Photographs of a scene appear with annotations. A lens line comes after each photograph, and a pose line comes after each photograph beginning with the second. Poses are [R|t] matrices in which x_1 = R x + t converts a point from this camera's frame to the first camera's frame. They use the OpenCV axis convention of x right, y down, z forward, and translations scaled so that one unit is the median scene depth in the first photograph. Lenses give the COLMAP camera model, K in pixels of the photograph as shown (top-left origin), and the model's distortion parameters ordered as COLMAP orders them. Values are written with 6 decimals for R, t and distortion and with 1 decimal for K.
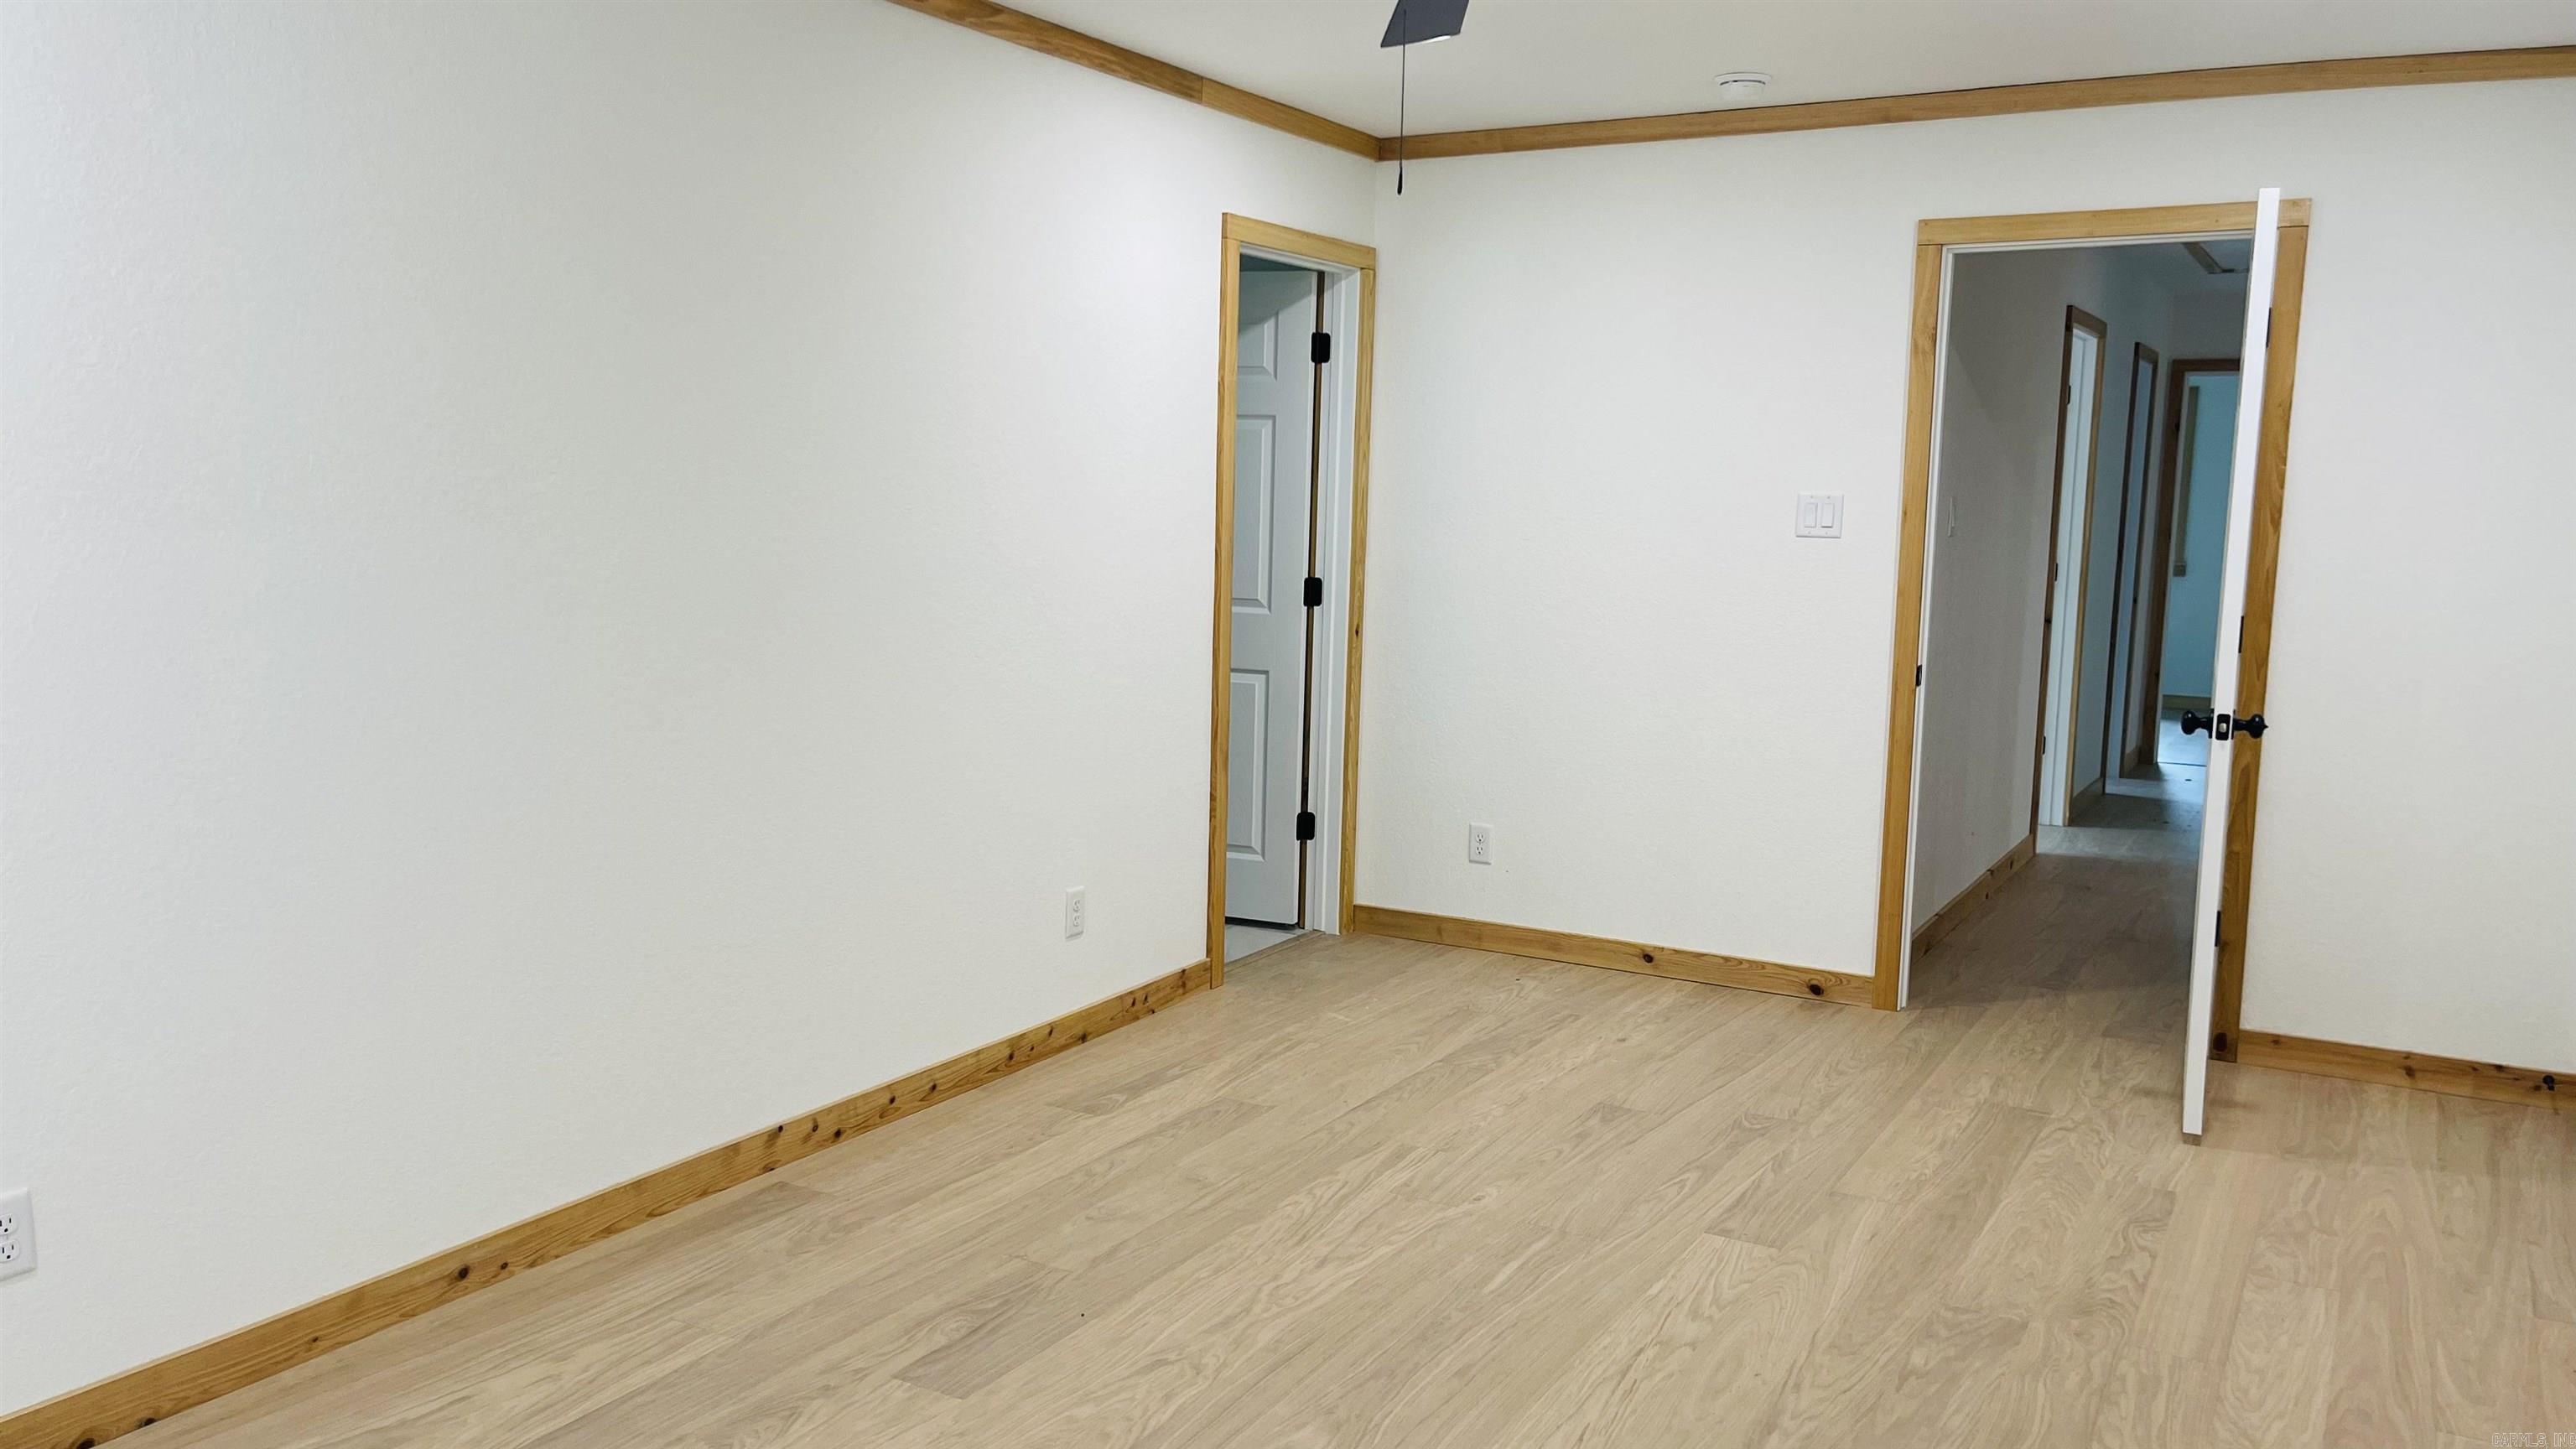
lens RADIAL K [[1952.3, 0, 1286.9], [0, 1952.3, 729.5], [0, 0, 1]] dist [0.039135, -0.005206]
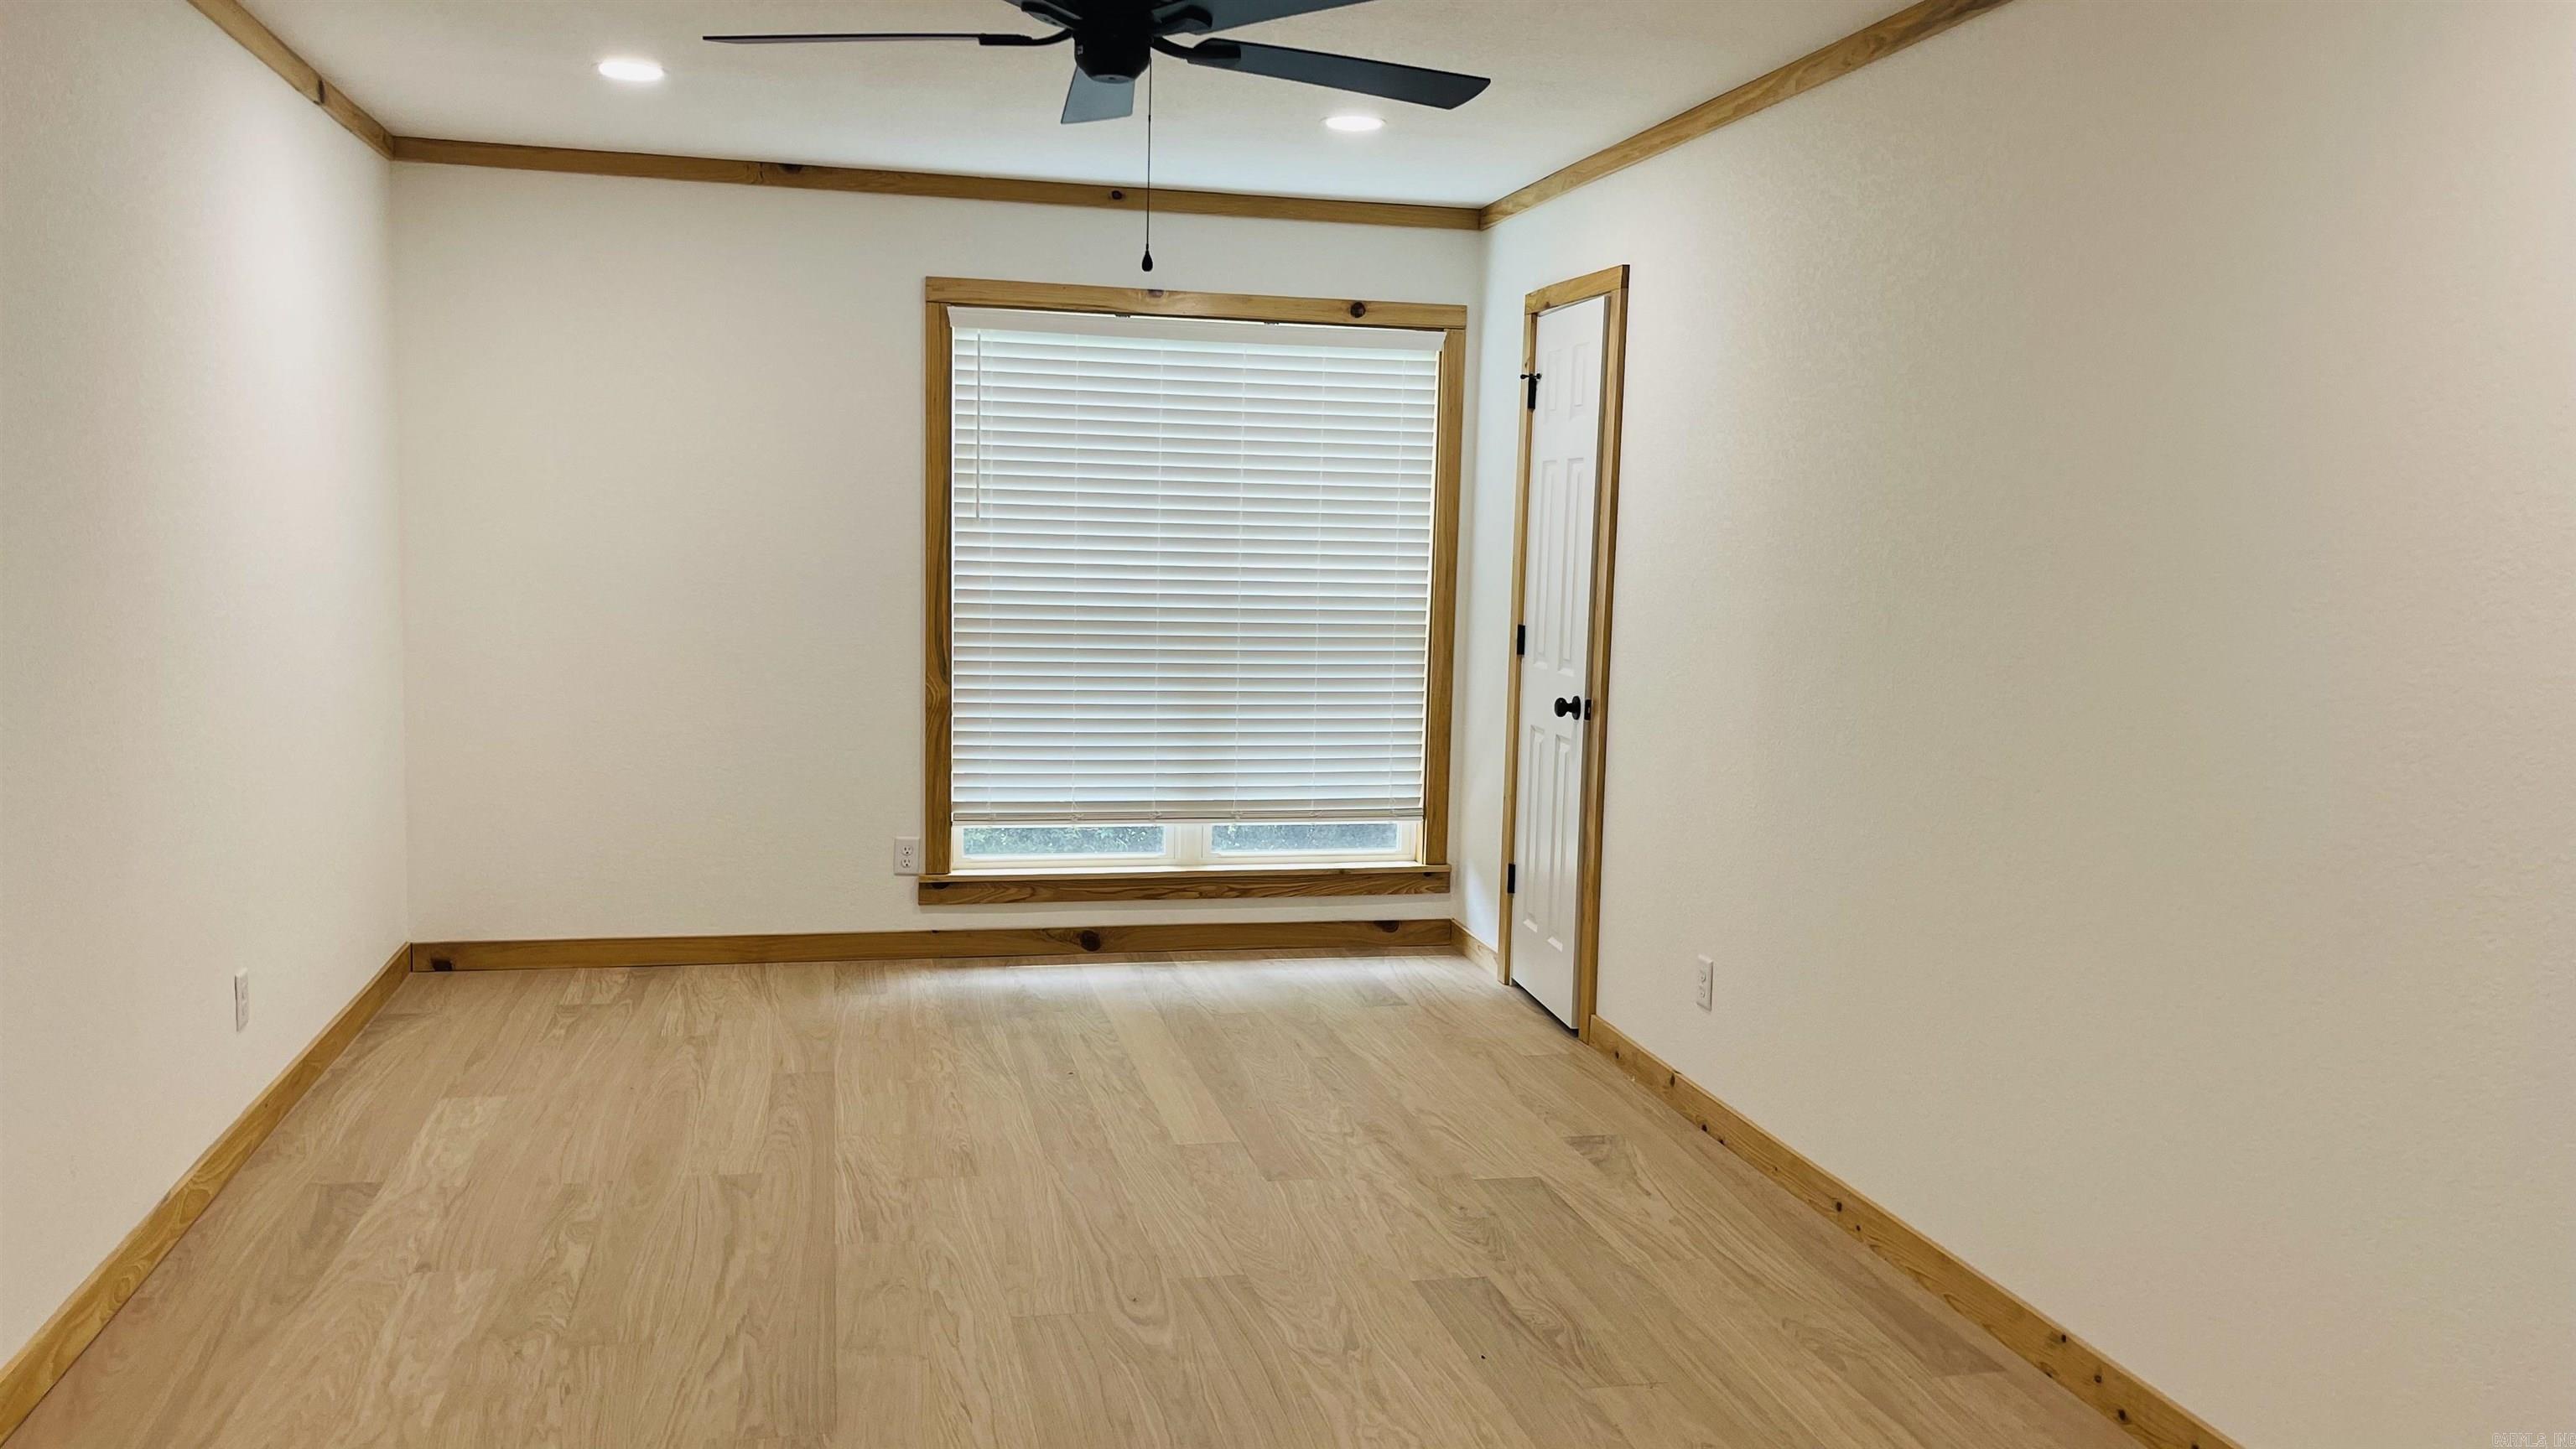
lens RADIAL K [[1952.3, 0, 1286.9], [0, 1952.3, 729.5], [0, 0, 1]] dist [0.039135, -0.005206]
pose [[-0.727764, 0.032291, -0.685068, 0.642869], [-0.130091, 0.974257, 0.184121, -0.186739], [0.673377, 0.223118, -0.704828, 1.551730]]
